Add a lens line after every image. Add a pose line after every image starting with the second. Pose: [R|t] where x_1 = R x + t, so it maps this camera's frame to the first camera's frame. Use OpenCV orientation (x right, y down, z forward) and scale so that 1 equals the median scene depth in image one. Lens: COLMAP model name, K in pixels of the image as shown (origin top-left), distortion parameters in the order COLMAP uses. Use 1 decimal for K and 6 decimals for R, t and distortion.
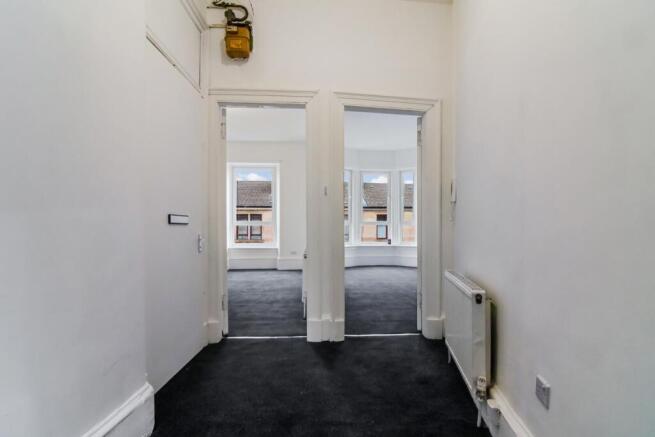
lens RADIAL K [[317.0, 0, 333.2], [0, 317.0, 228.6], [0, 0, 1]] dist [-0.012844, -0.002618]
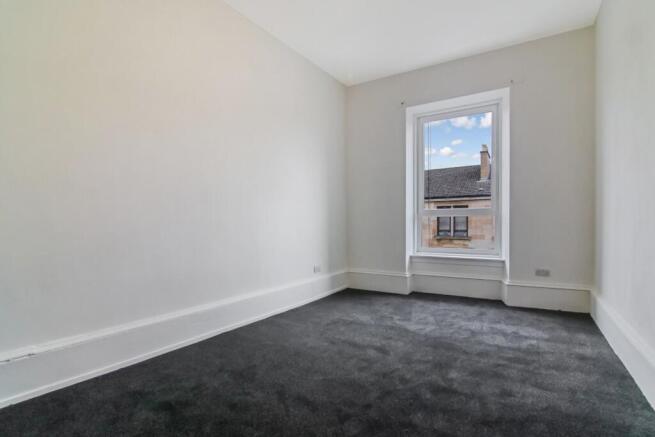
lens RADIAL K [[317.0, 0, 326.9], [0, 317.0, 222.7], [0, 0, 1]] dist [-0.012844, -0.002618]
pose [[0.801734, -0.000364, -0.597681, -0.304028], [-0.001330, 0.999996, -0.002392, 0.007565], [0.597680, 0.002713, 0.801731, 1.278385]]
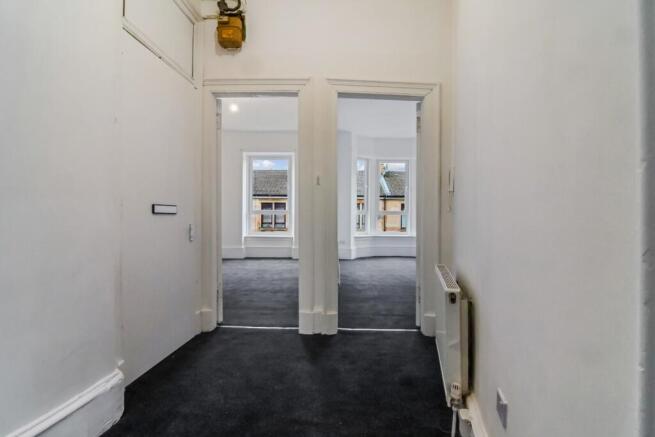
lens RADIAL K [[317.0, 0, 330.0], [0, 317.0, 218.3], [0, 0, 1]] dist [-0.012844, -0.002618]
pose [[0.995483, 0.008264, -0.094583, 0.112478], [-0.008024, 0.999964, 0.002911, -0.005664], [0.094603, -0.002139, 0.995513, 0.031867]]
